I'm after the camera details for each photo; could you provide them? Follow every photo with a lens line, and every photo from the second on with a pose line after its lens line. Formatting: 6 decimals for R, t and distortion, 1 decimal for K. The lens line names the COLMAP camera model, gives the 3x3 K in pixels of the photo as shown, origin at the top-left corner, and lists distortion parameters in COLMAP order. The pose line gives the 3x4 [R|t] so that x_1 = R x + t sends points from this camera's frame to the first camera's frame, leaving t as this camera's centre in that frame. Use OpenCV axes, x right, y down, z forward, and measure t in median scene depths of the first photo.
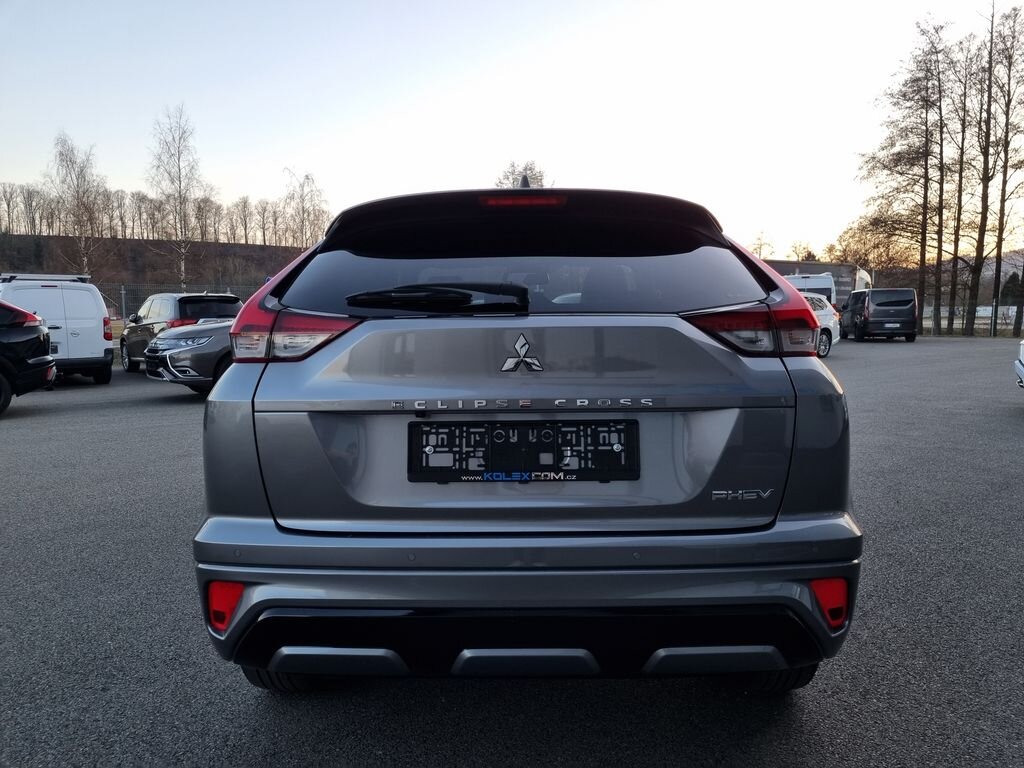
lens RADIAL K [[764.7, 0, 511.7], [0, 764.7, 391.1], [0, 0, 1]] dist [0.040784, -0.048726]
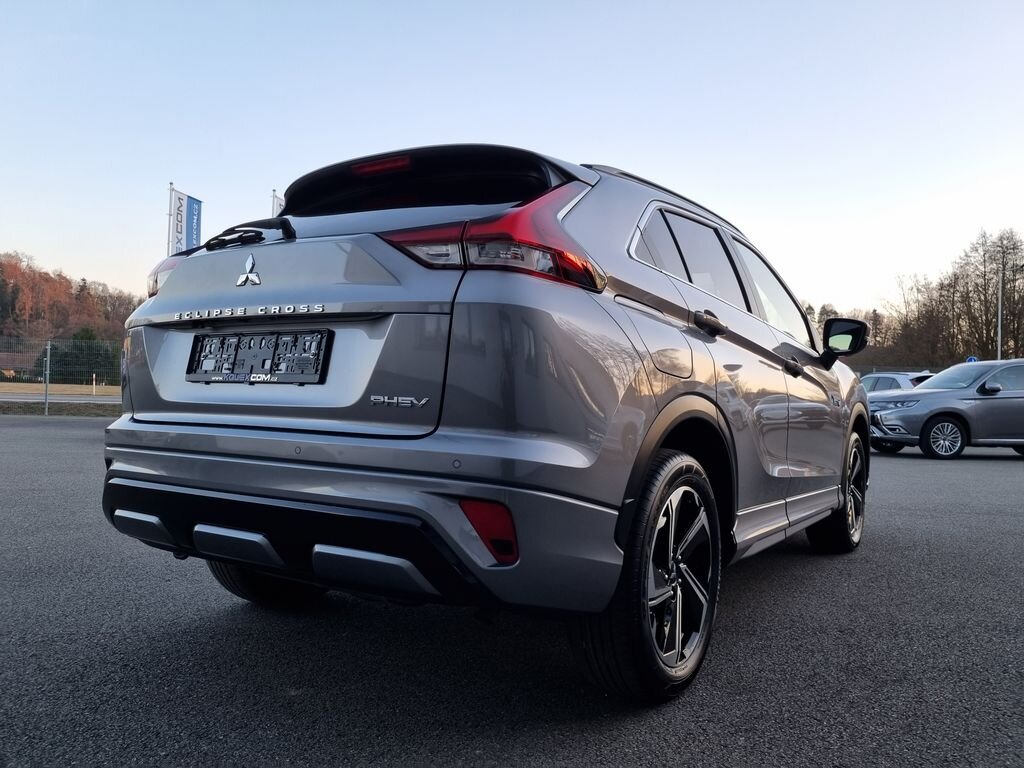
lens RADIAL K [[773.4, 0, 512.0], [0, 773.4, 384.0], [0, 0, 1]] dist [0.022627, -0.022064]
pose [[0.843975, 0.017799, -0.536087, 0.961755], [-0.085125, 0.991227, -0.101104, 0.200929], [0.529584, 0.130964, 0.838087, 0.232826]]
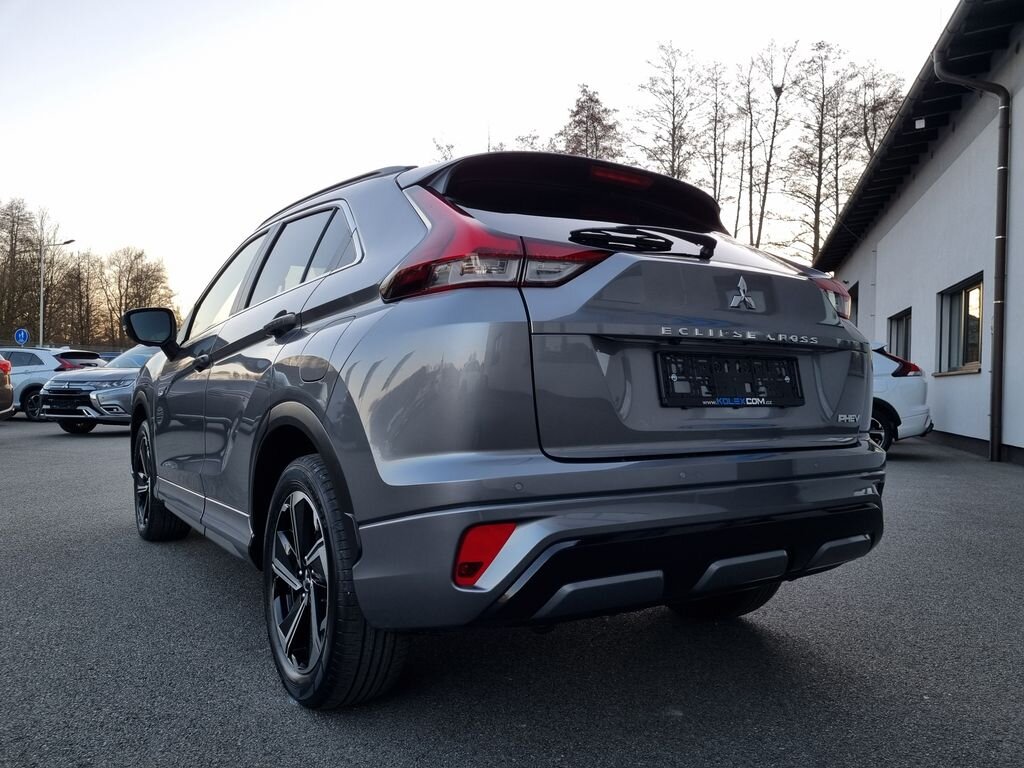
lens RADIAL K [[773.4, 0, 512.0], [0, 773.4, 384.0], [0, 0, 1]] dist [0.022627, -0.022064]
pose [[0.823093, 0.023416, 0.567423, -0.900957], [0.037536, 0.994722, -0.095498, 0.179301], [-0.566665, 0.099902, 0.817870, 0.245193]]
